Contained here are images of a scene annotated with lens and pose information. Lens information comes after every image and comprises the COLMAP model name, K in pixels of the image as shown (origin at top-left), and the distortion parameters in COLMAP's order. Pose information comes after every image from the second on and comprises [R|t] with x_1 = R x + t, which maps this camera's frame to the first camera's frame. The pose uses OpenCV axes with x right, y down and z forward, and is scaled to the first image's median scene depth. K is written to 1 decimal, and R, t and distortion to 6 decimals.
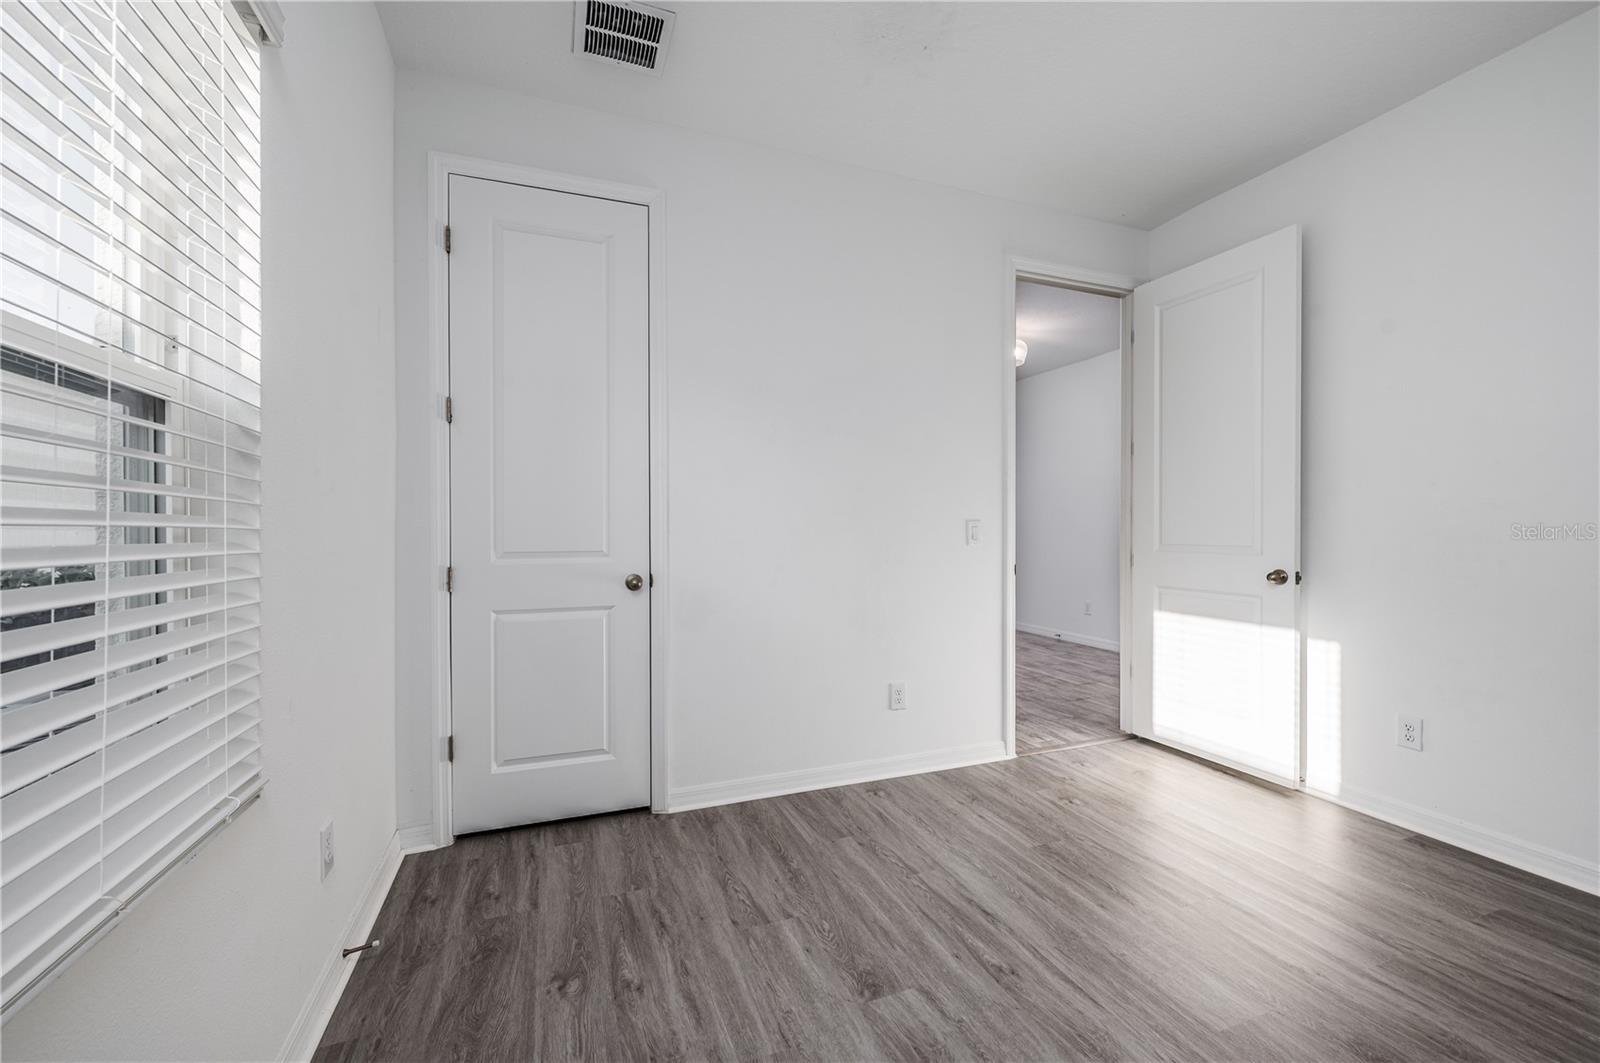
lens RADIAL K [[660.4, 0, 787.7], [0, 660.4, 529.0], [0, 0, 1]] dist [-0.000773, 0.000245]
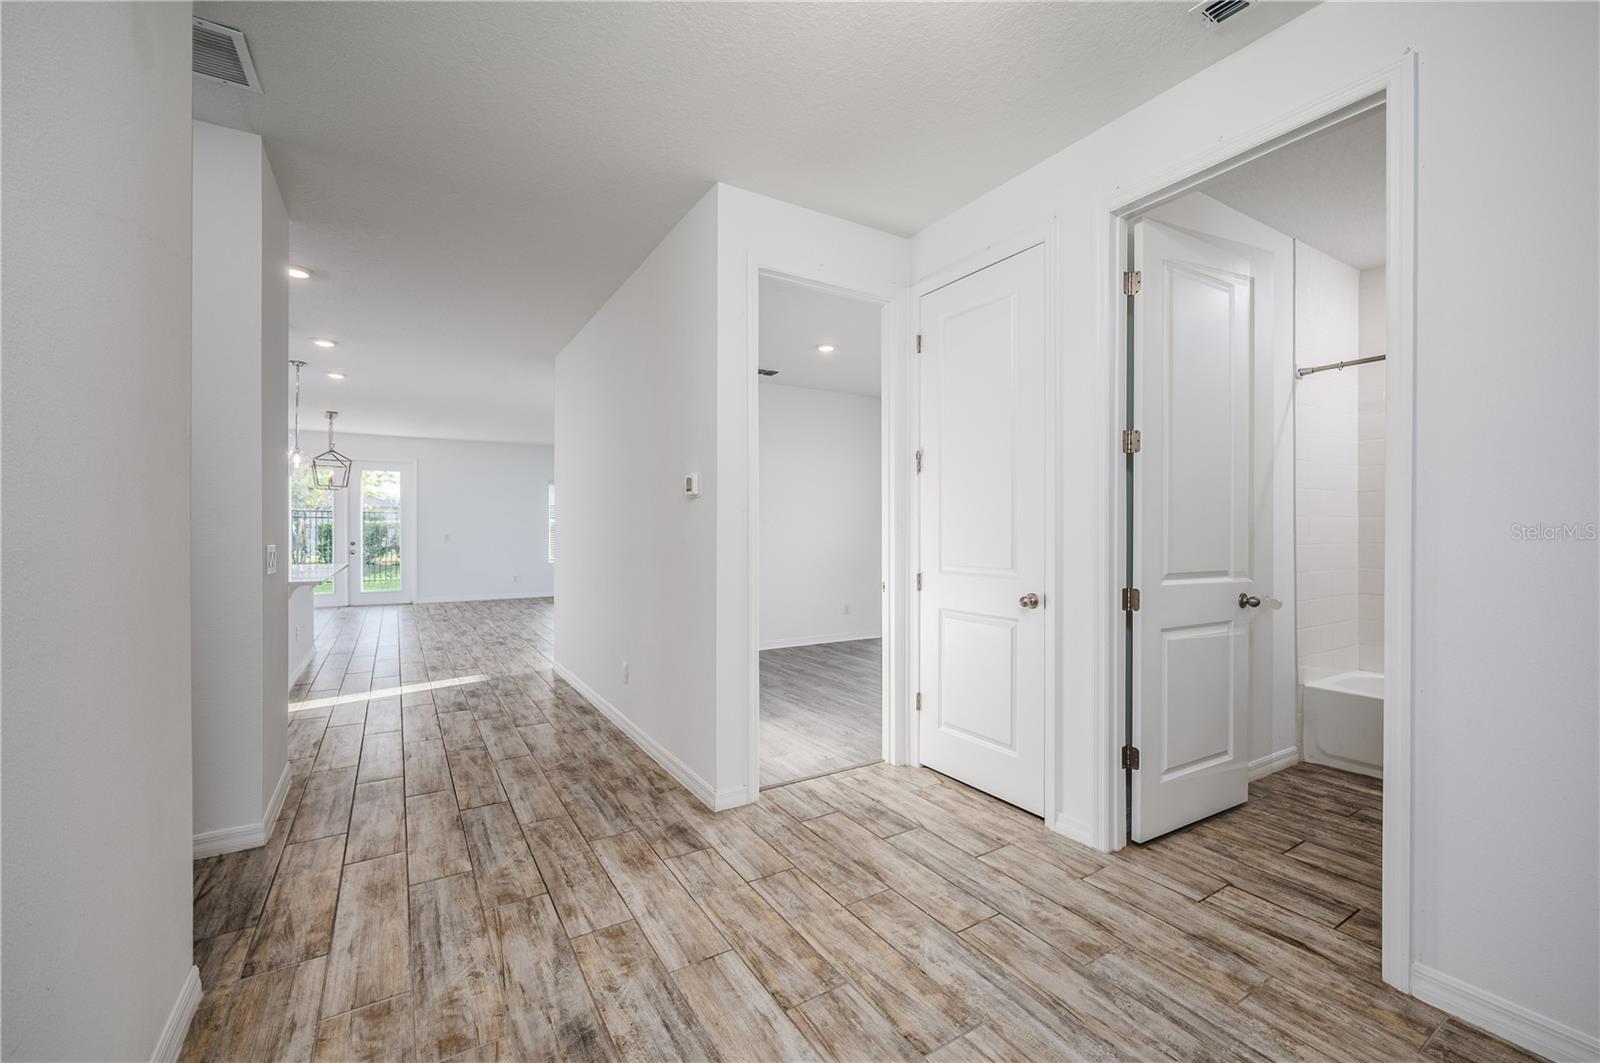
lens RADIAL K [[655.1, 0, 800.0], [0, 655.1, 531.5], [0, 0, 1]] dist [-0.002163, 0.000199]
pose [[-0.978748, 0.000800, -0.205064, 1.039482], [0.000269, 0.999997, 0.002617, -0.048507], [0.205065, 0.002506, -0.978745, 3.017629]]
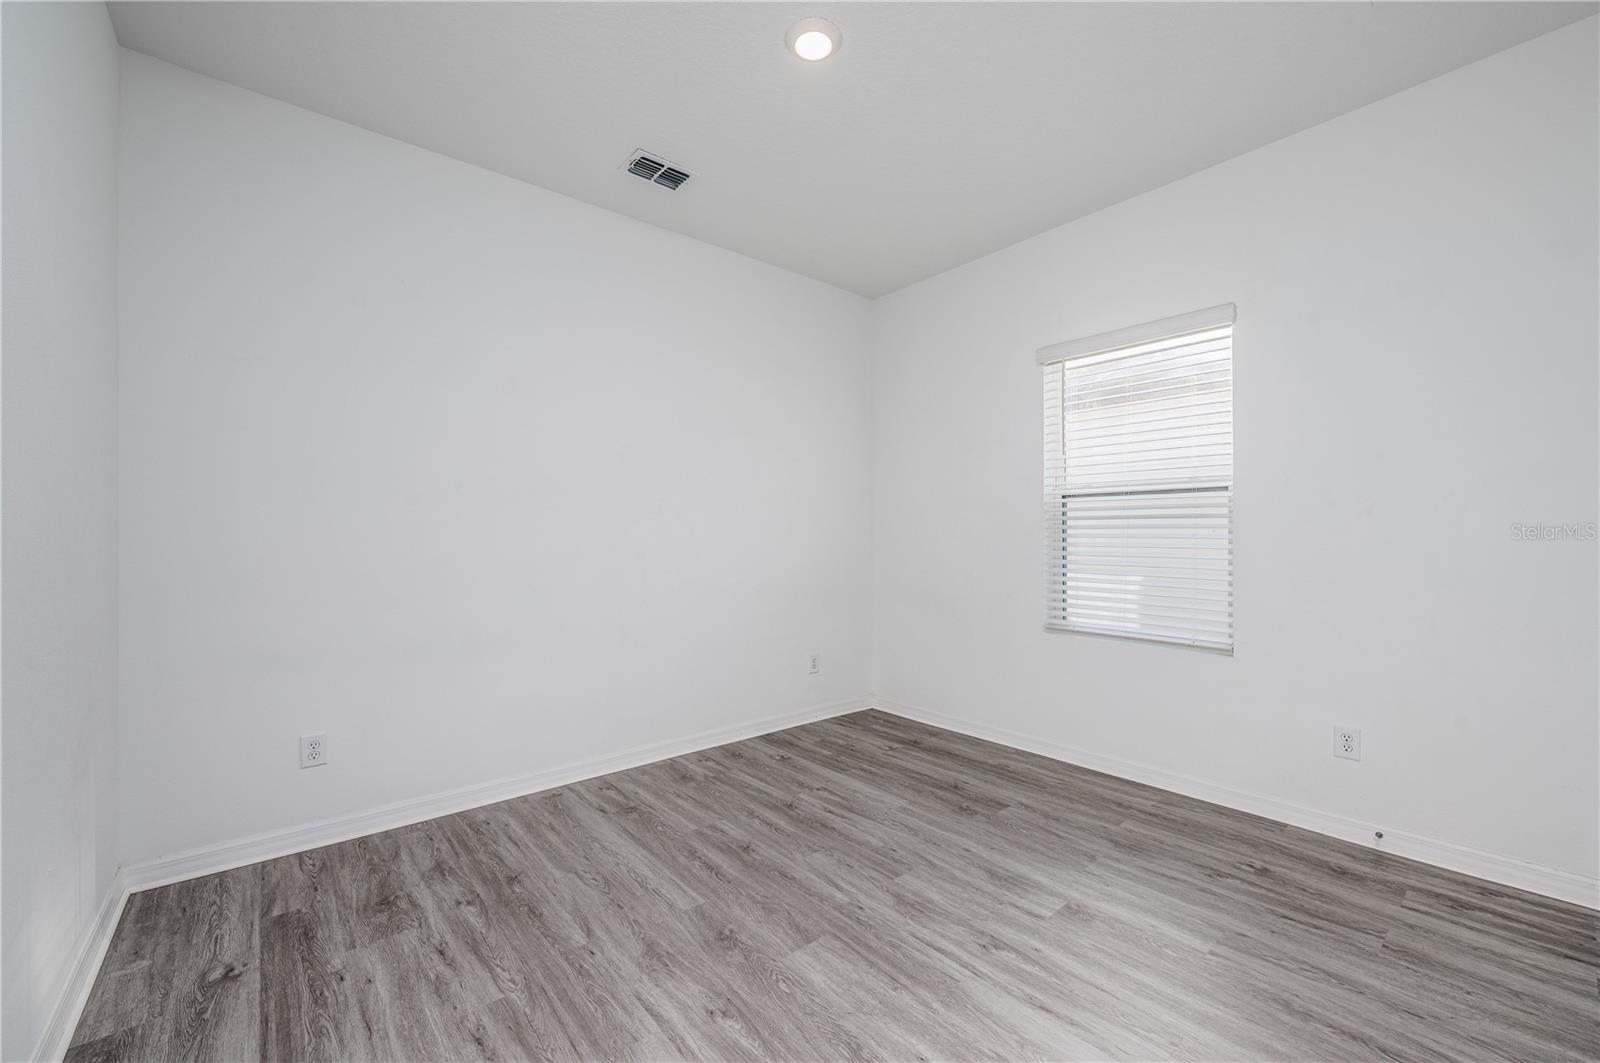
lens RADIAL K [[655.1, 0, 800.0], [0, 655.1, 531.5], [0, 0, 1]] dist [-0.002163, 0.000199]
pose [[-0.942771, 0.000421, -0.333442, 0.772718], [0.002828, 0.999973, -0.006733, -0.009608], [0.333430, -0.007291, -0.942747, 1.500496]]
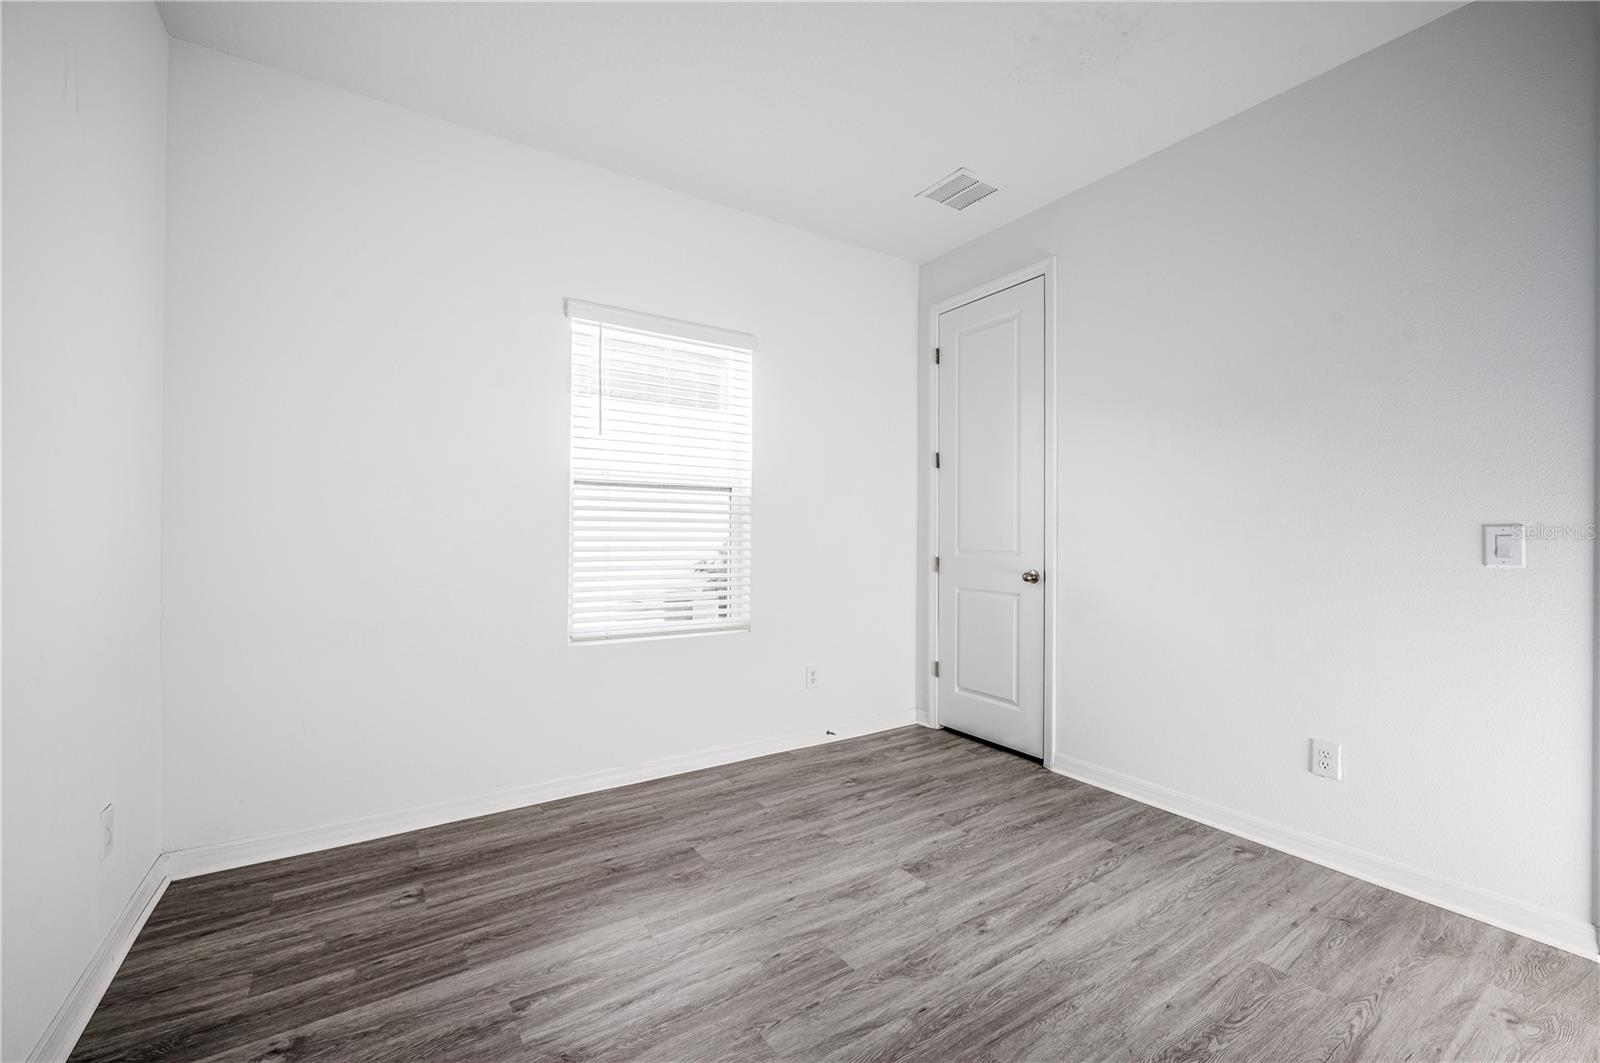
lens RADIAL K [[644.8, 0, 805.3], [0, 644.8, 530.1], [0, 0, 1]] dist [-0.001275, 0.000272]
pose [[0.226568, -0.000335, -0.973995, 1.042461], [-0.005832, 0.999982, -0.001701, -0.005446], [0.973978, 0.006066, 0.226562, 0.352362]]
